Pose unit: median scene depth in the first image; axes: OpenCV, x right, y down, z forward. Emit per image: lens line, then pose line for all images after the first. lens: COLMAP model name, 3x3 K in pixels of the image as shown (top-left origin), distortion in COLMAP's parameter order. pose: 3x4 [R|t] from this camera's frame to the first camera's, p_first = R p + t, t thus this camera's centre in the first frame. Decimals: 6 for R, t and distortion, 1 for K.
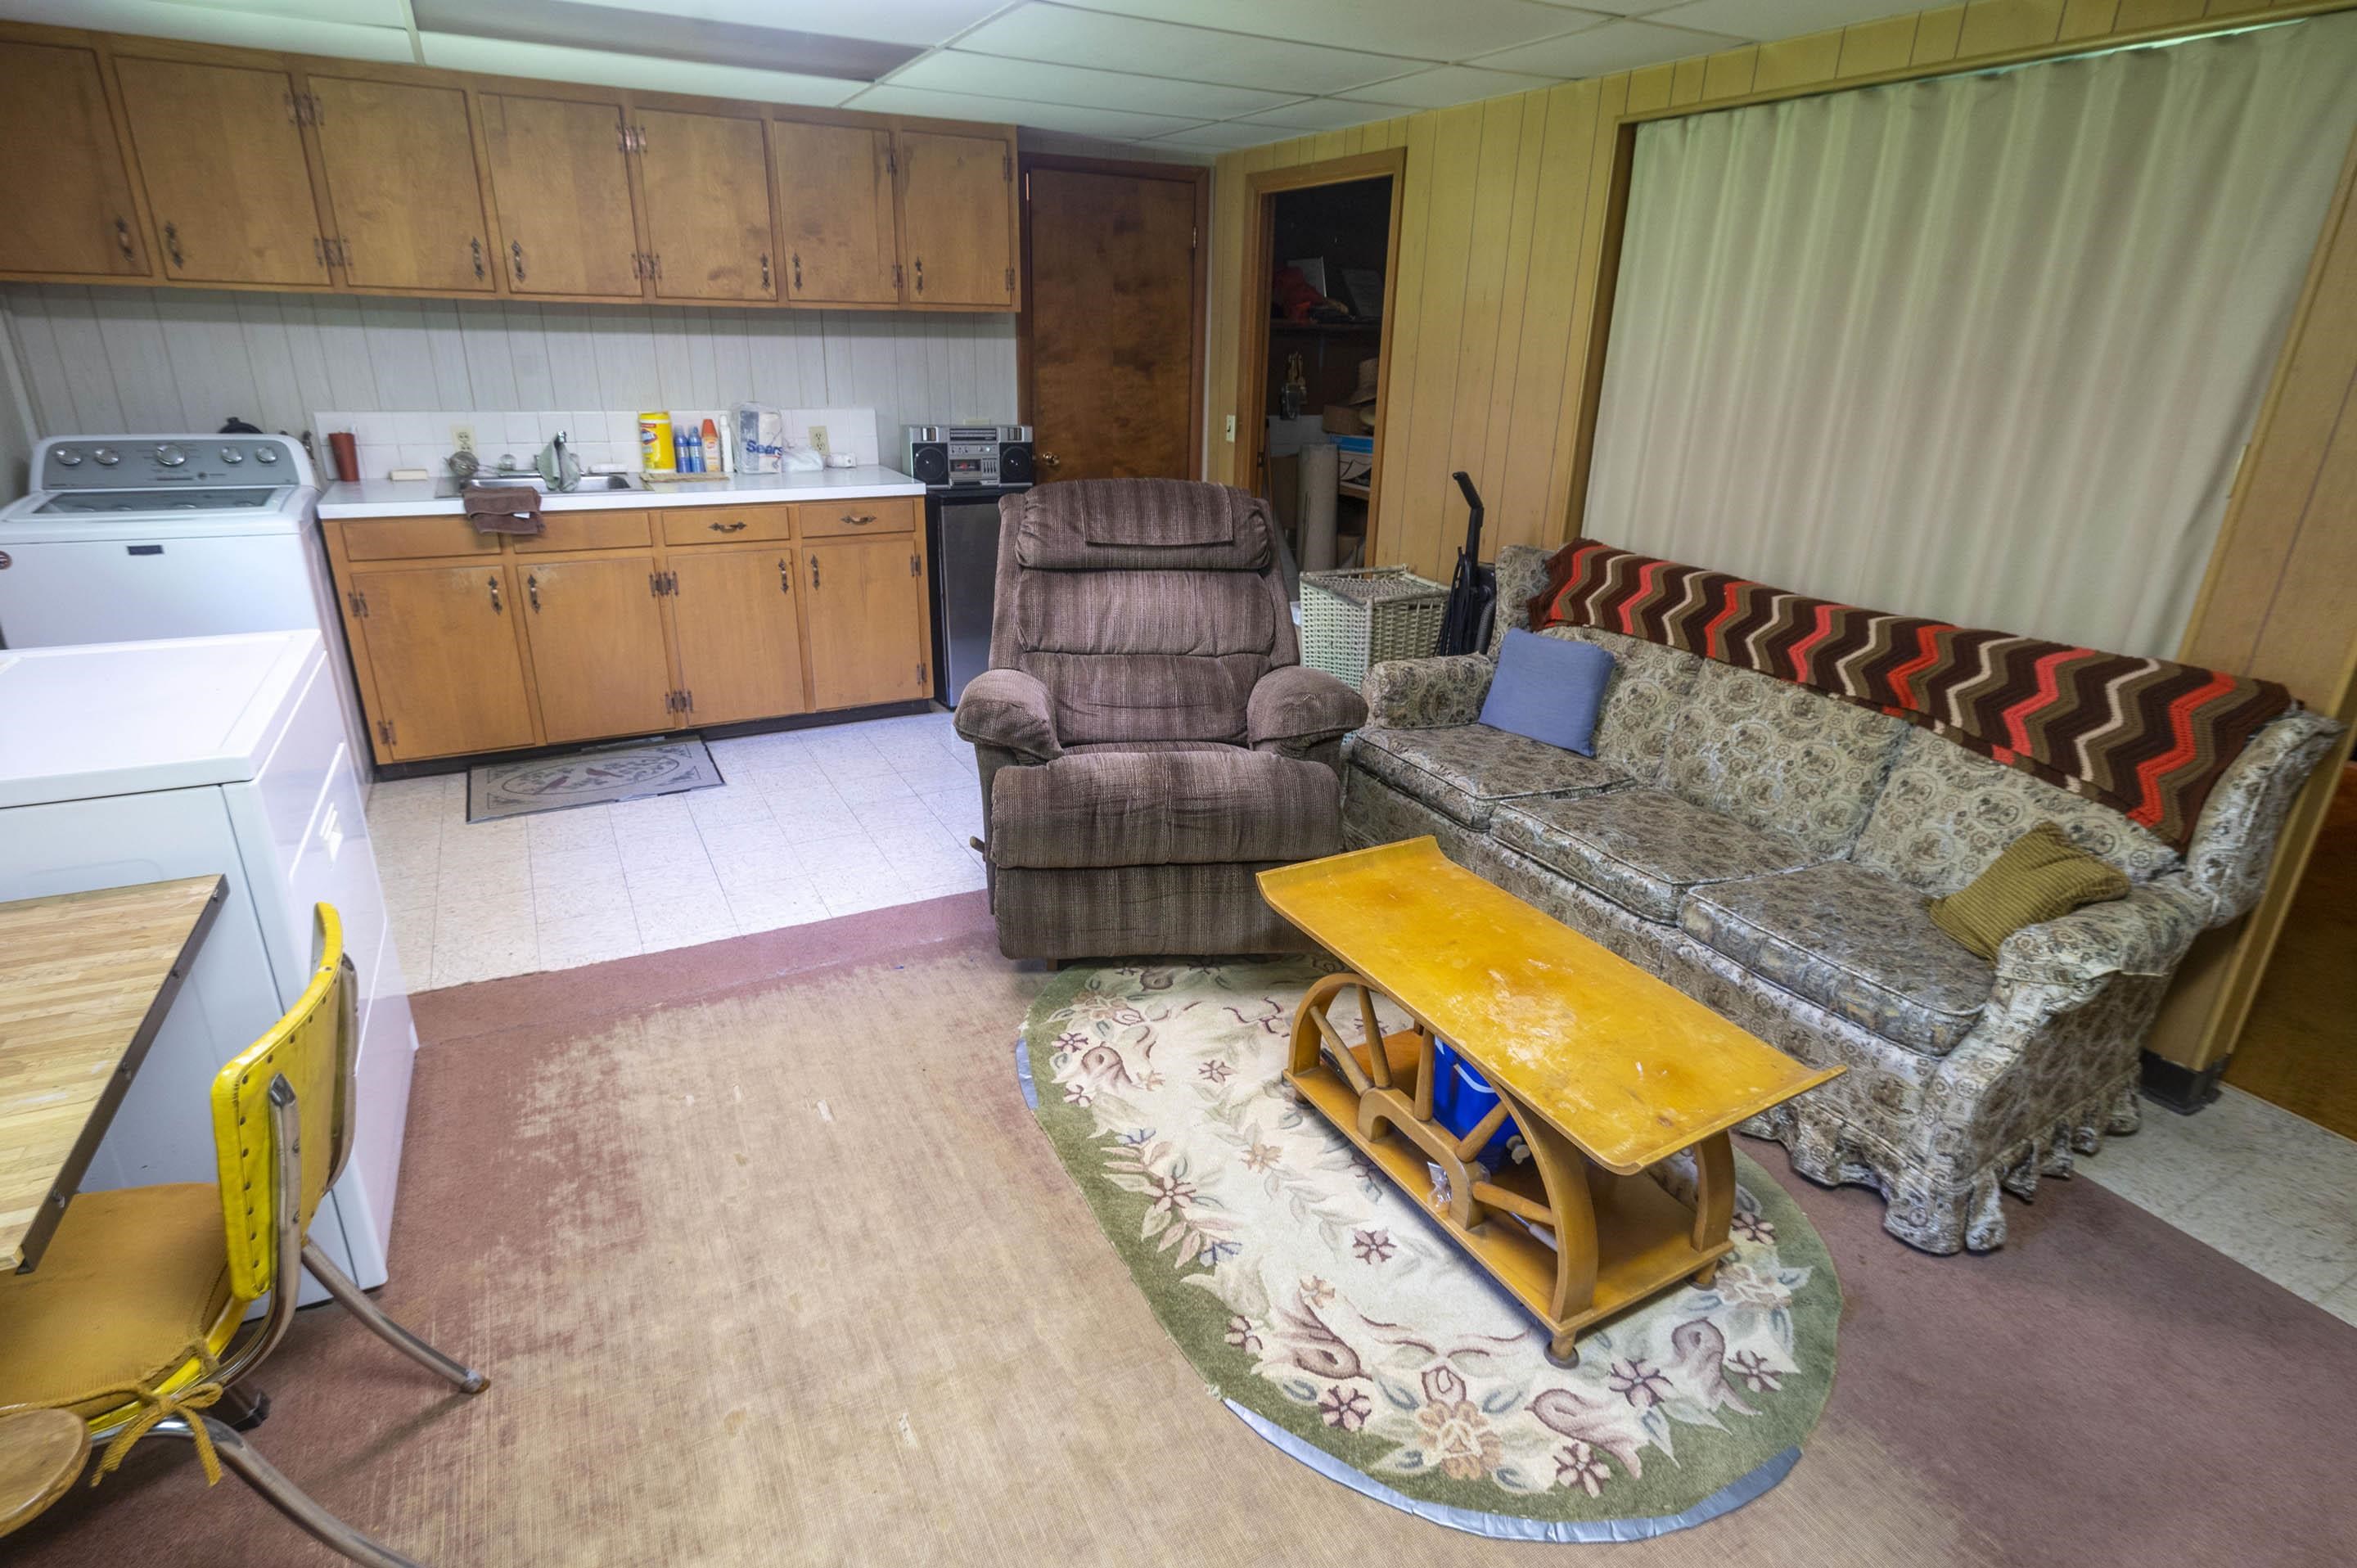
lens RADIAL K [[1185.2, 0, 1175.0], [0, 1185.2, 795.0], [0, 0, 1]] dist [-0.008704, 0.003923]
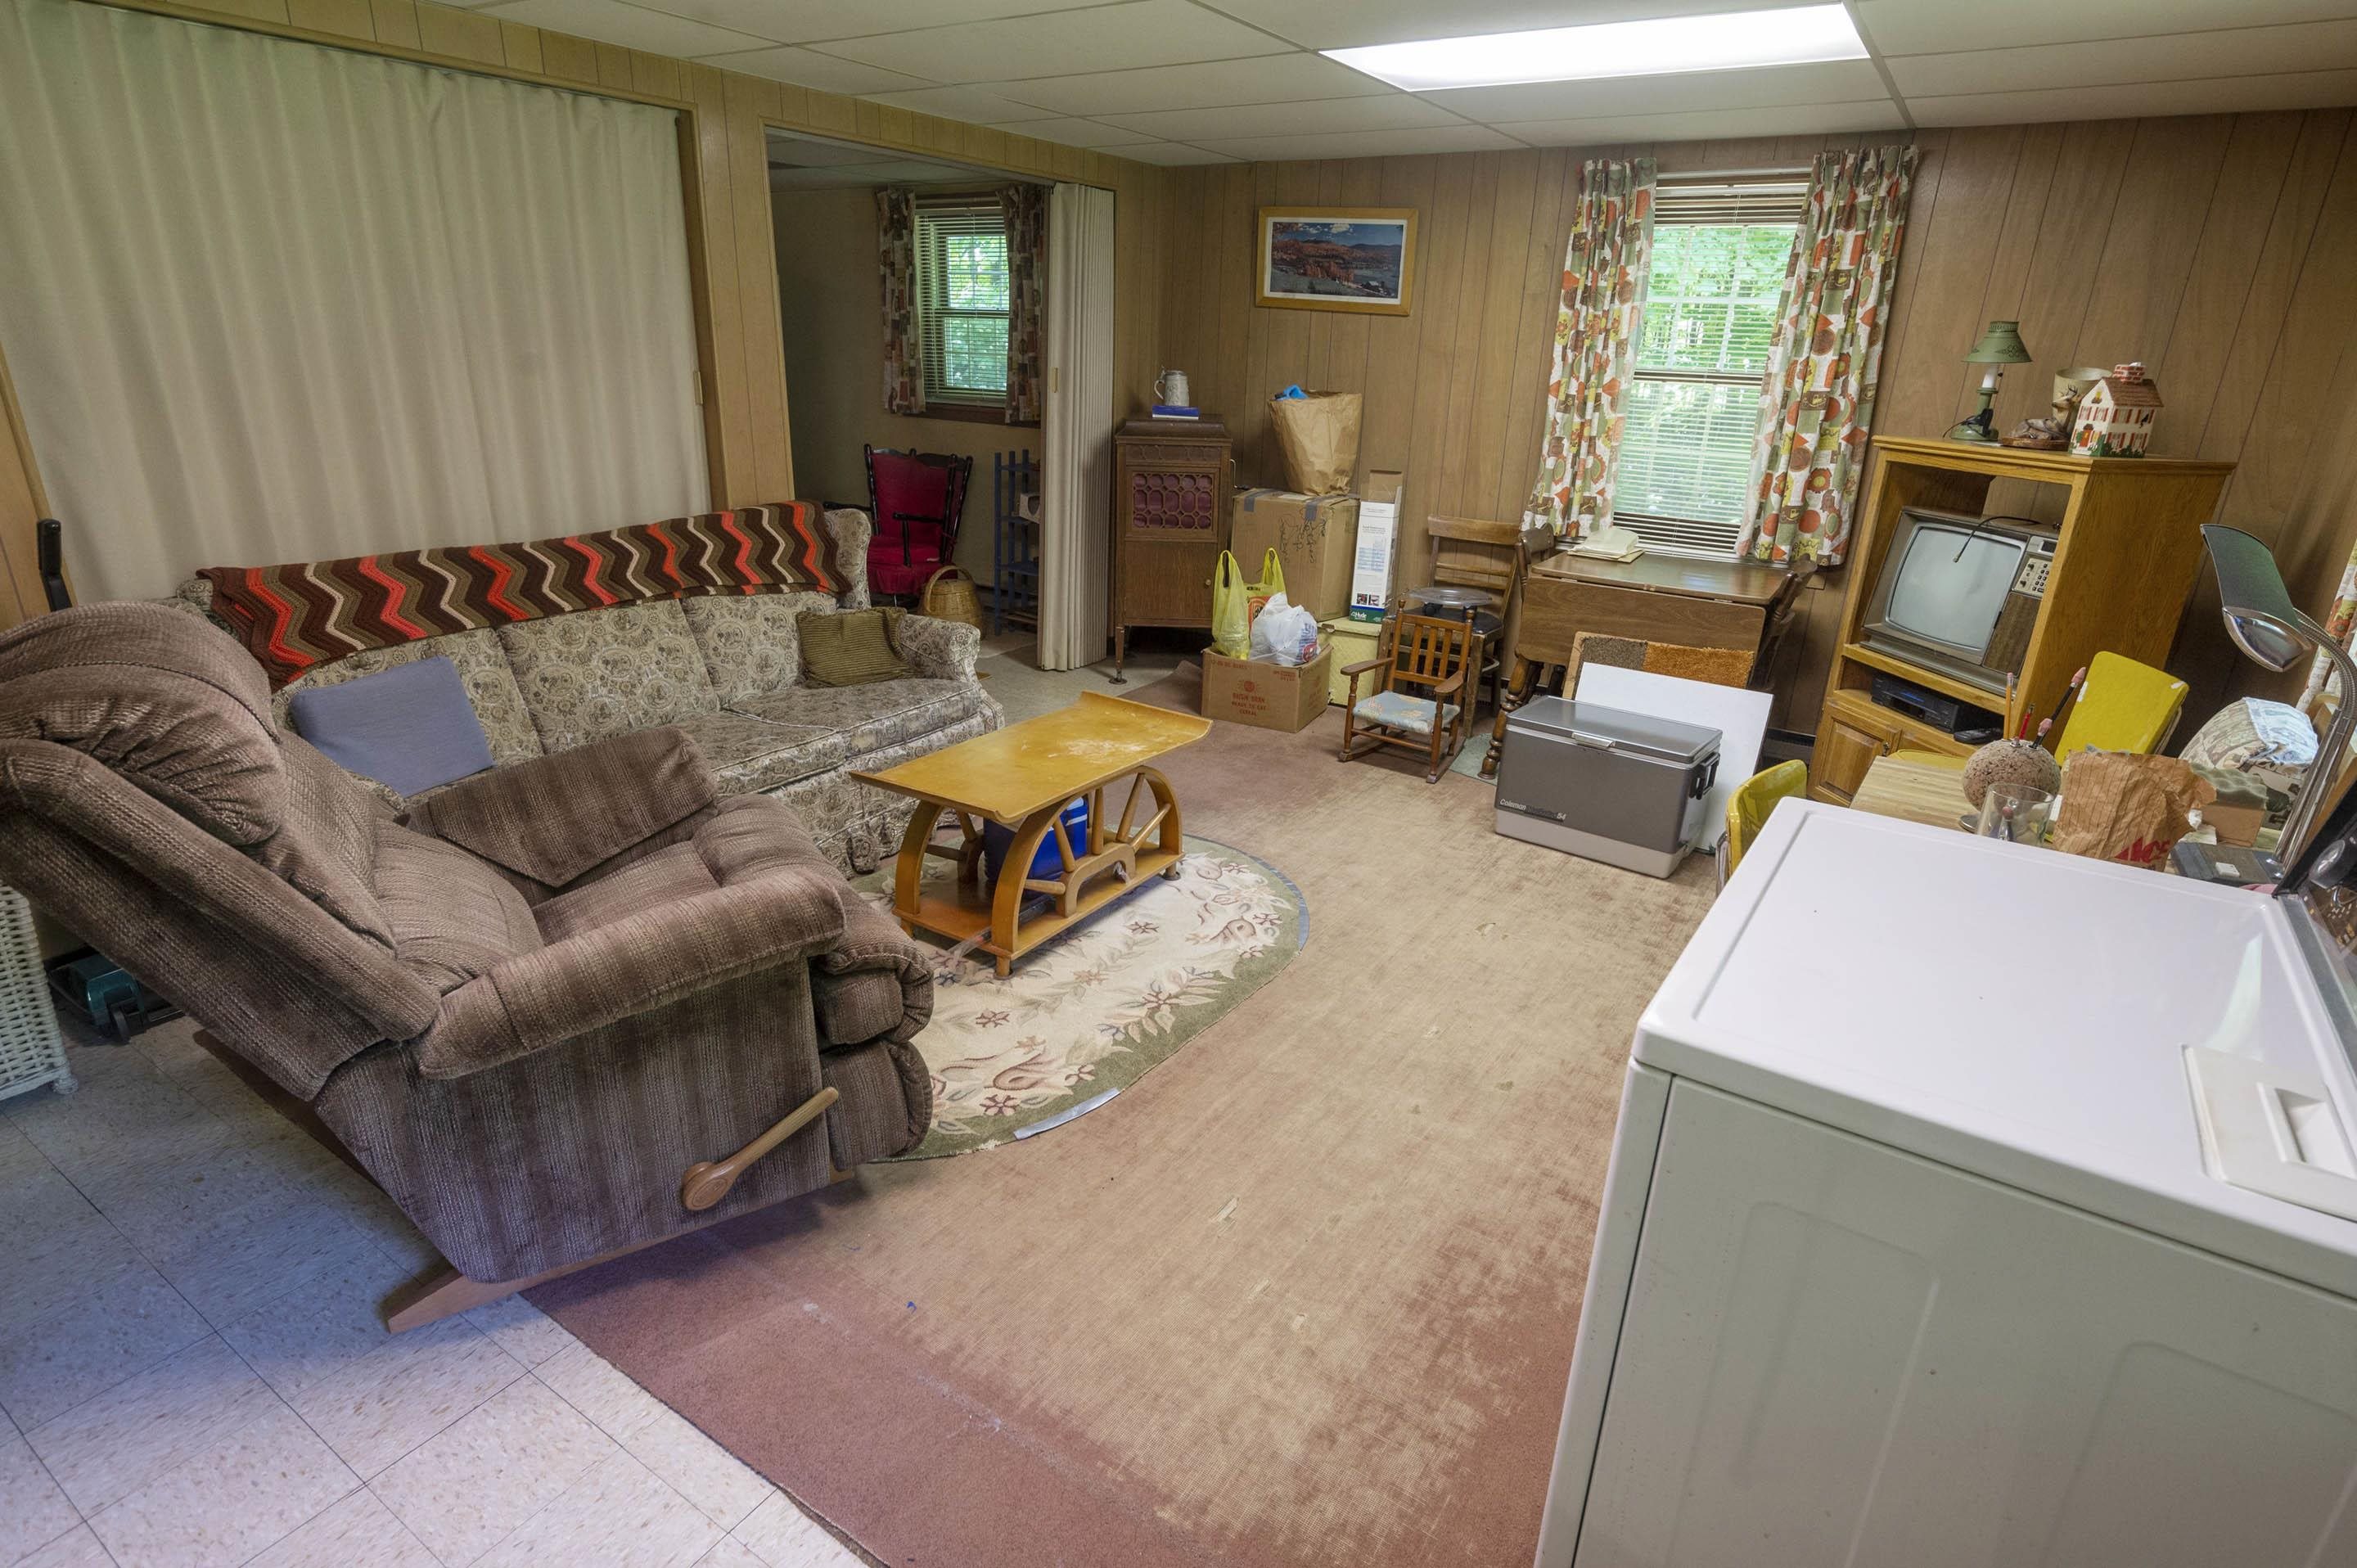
lens RADIAL K [[1185.2, 0, 1177.9], [0, 1185.2, 773.2], [0, 0, 1]] dist [-0.008704, 0.003923]
pose [[-0.461026, -0.349878, 0.815500, -0.868667], [0.284266, 0.812333, 0.509223, -0.462022], [-0.840624, 0.466584, -0.275048, 1.082125]]
